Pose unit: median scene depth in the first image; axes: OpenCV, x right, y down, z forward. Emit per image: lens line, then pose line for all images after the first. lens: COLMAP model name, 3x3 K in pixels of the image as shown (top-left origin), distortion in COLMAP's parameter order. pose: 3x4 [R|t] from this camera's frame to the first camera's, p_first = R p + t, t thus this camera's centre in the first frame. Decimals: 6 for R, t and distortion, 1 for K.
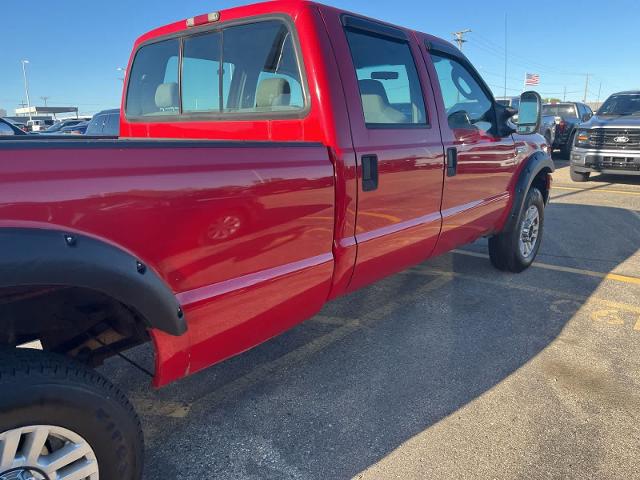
lens RADIAL K [[490.3, 0, 324.2], [0, 490.3, 239.1], [0, 0, 1]] dist [0.069985, -0.107916]
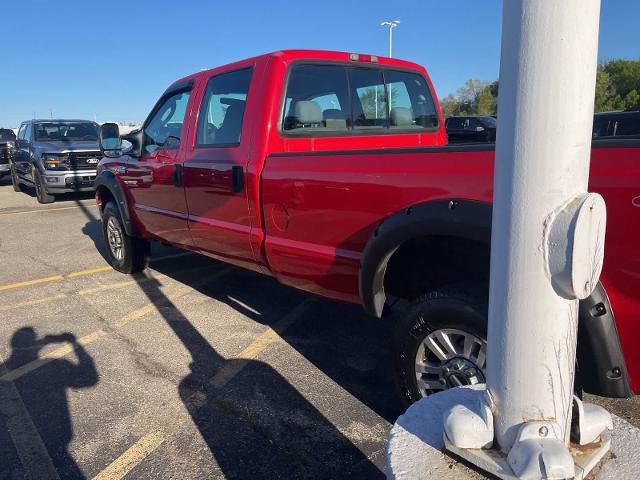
lens RADIAL K [[490.3, 0, 324.0], [0, 490.3, 238.3], [0, 0, 1]] dist [0.069985, -0.107916]
pose [[0.158968, -0.188335, 0.969154, -1.423038], [0.247647, 0.957860, 0.145519, -0.180190], [-0.955720, 0.216875, 0.198910, 0.835755]]
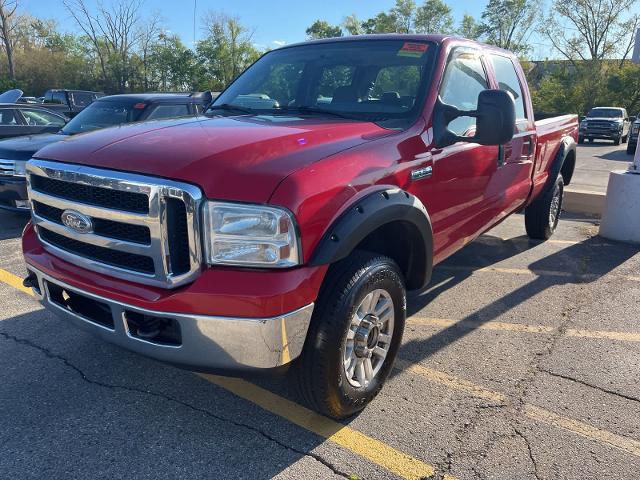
lens RADIAL K [[490.3, 0, 319.3], [0, 490.3, 248.5], [0, 0, 1]] dist [0.069985, -0.107916]
pose [[-0.996620, 0.028933, -0.076881, 0.298184], [-0.013284, 0.866837, 0.498414, -0.632096], [0.081064, 0.497751, -0.863523, 2.497092]]
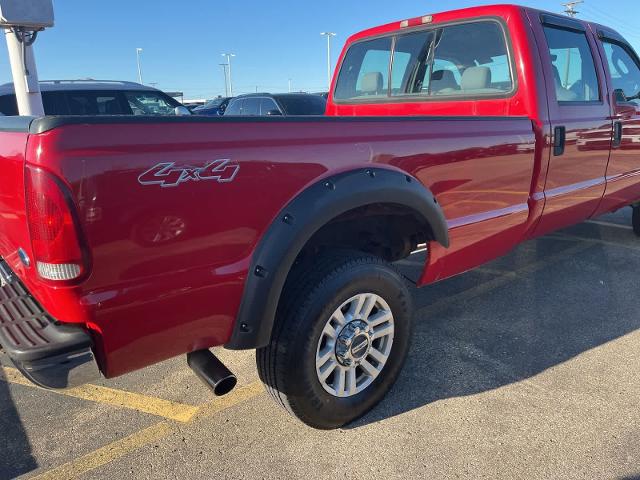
lens RADIAL K [[490.3, 0, 315.4], [0, 490.3, 242.5], [0, 0, 1]] dist [0.069985, -0.107916]
pose [[0.983110, 0.034446, -0.179744, -0.222206], [-0.026739, 0.998623, 0.045128, 0.064605], [0.181051, -0.039560, 0.982678, -0.281799]]
